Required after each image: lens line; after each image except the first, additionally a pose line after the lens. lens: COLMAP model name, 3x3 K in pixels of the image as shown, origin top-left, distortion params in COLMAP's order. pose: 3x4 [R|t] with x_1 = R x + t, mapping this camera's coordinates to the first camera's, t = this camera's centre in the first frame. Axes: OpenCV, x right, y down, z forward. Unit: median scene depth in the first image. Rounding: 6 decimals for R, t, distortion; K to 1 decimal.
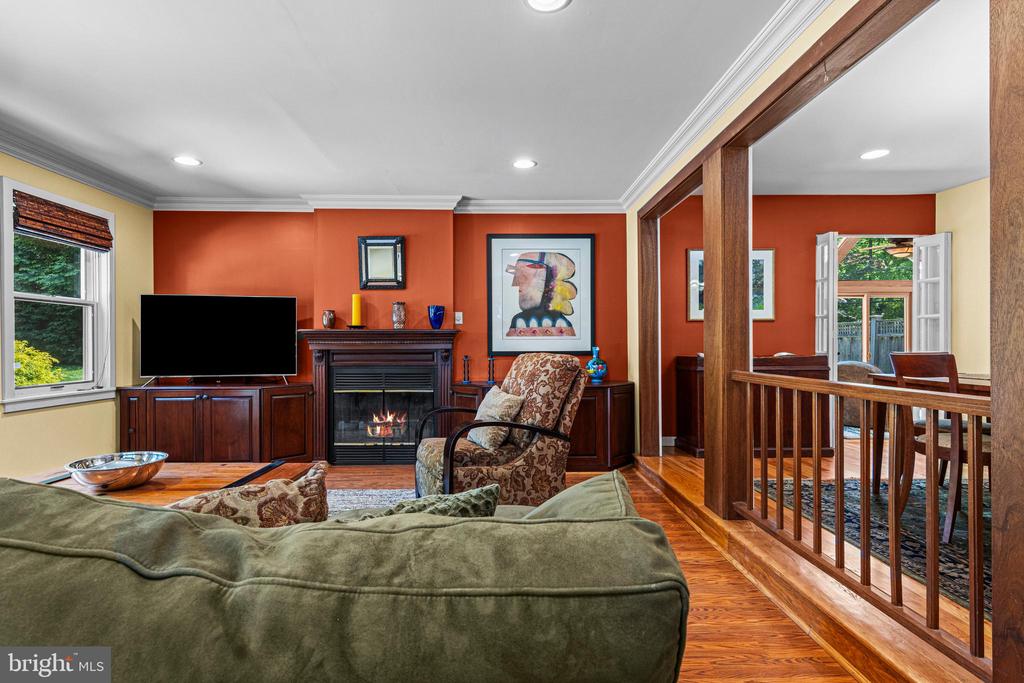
lens RADIAL K [[522.0, 0, 512.8], [0, 522.0, 344.1], [0, 0, 1]] dist [0.015530, -0.006799]
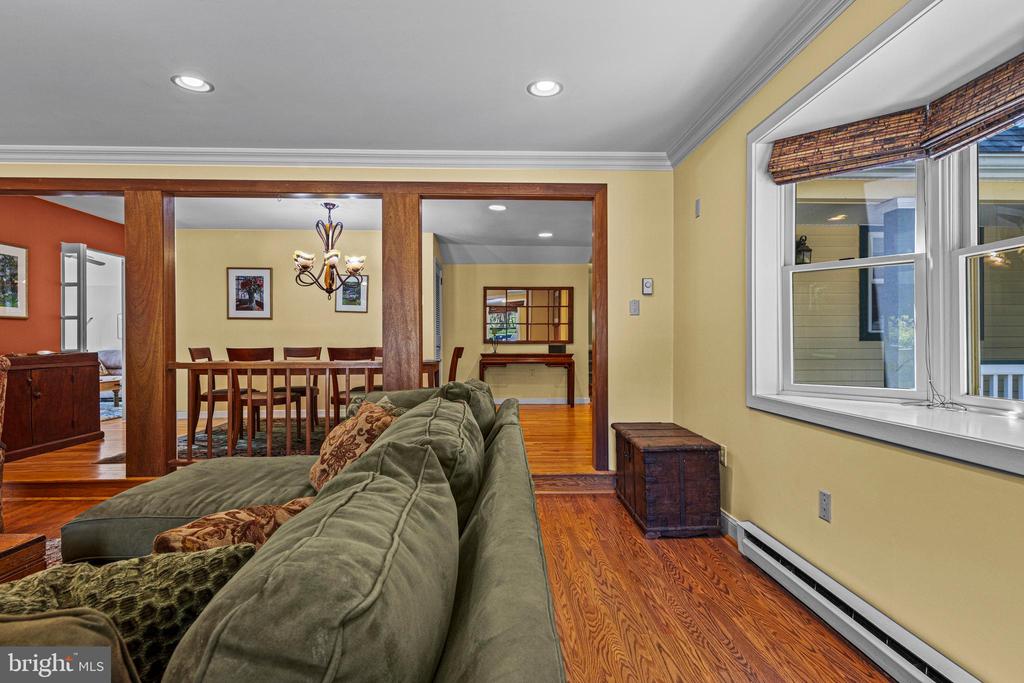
lens RADIAL K [[522.0, 0, 512.8], [0, 522.0, 344.1], [0, 0, 1]] dist [0.015530, -0.006799]
pose [[-0.008006, -0.002429, 0.999965, -0.555038], [0.000683, 0.999997, 0.002435, 0.001355], [-0.999968, 0.000703, -0.008005, 0.083097]]
